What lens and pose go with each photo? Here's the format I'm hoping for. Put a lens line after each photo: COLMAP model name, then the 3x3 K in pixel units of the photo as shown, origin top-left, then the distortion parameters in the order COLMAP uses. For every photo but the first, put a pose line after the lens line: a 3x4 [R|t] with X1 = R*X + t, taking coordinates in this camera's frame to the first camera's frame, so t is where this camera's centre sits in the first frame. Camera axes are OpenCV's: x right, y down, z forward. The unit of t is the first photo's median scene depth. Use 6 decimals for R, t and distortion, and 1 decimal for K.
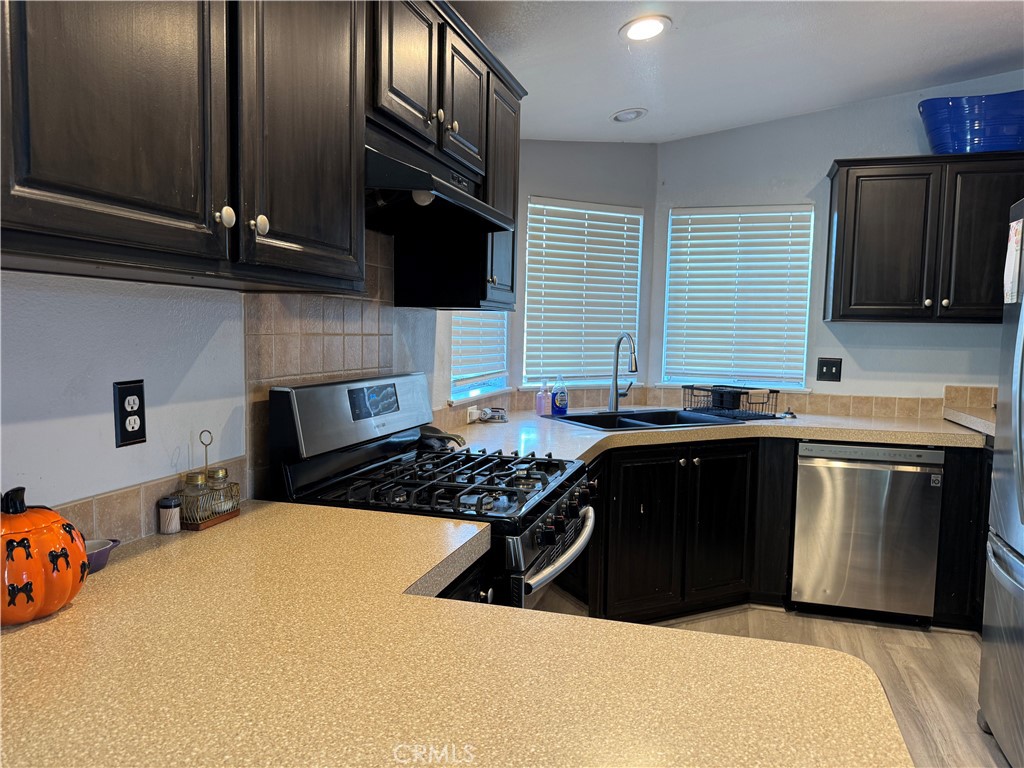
lens RADIAL K [[718.6, 0, 515.4], [0, 718.6, 388.6], [0, 0, 1]] dist [0.109307, -0.172716]
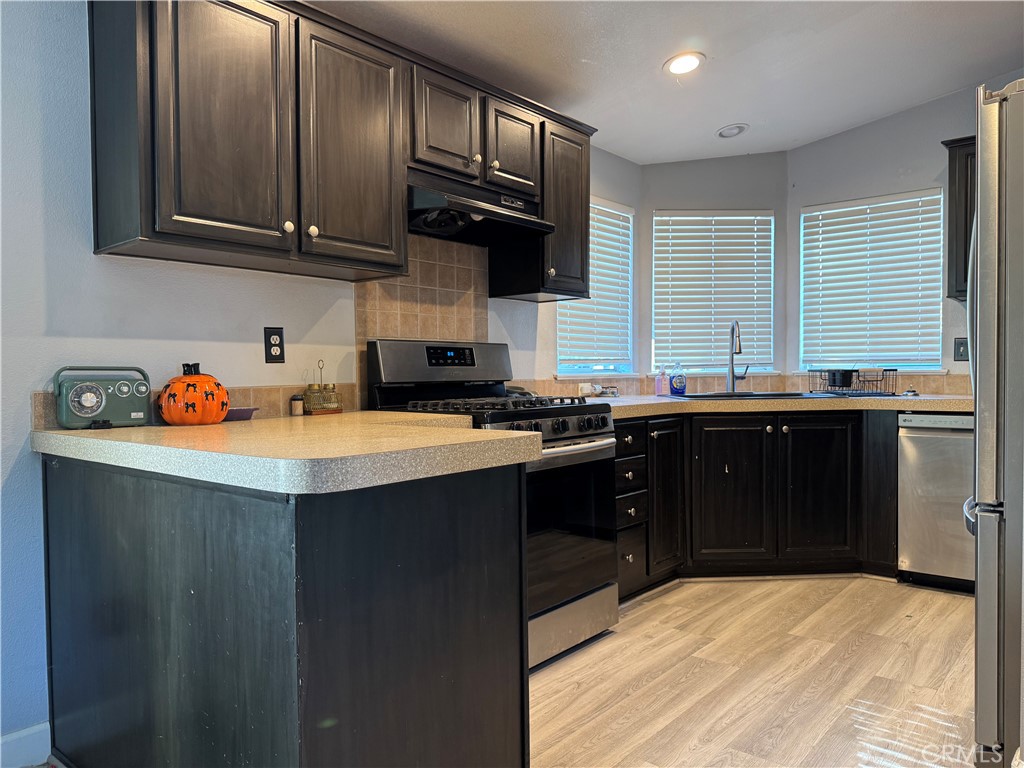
lens RADIAL K [[718.6, 0, 515.4], [0, 718.6, 388.6], [0, 0, 1]] dist [0.109307, -0.172716]
pose [[0.918361, -0.019068, -0.395283, 0.314246], [-0.003479, 0.998411, -0.056244, 0.103010], [0.395728, 0.053028, 0.916836, -0.176192]]
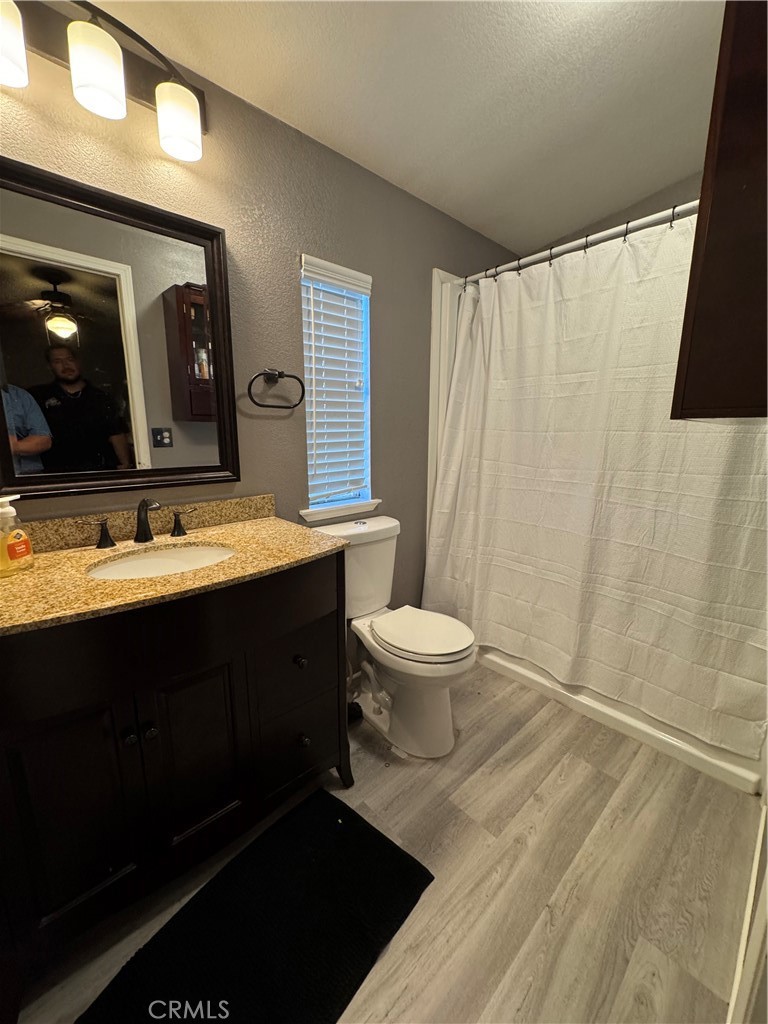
lens RADIAL K [[408.6, 0, 386.9], [0, 408.6, 511.3], [0, 0, 1]] dist [-0.000136, -0.000430]
pose [[-0.865414, -0.119081, 0.486702, 0.167470], [0.017460, 0.963592, 0.266806, -0.043689], [-0.500754, 0.239395, -0.831827, 0.801370]]
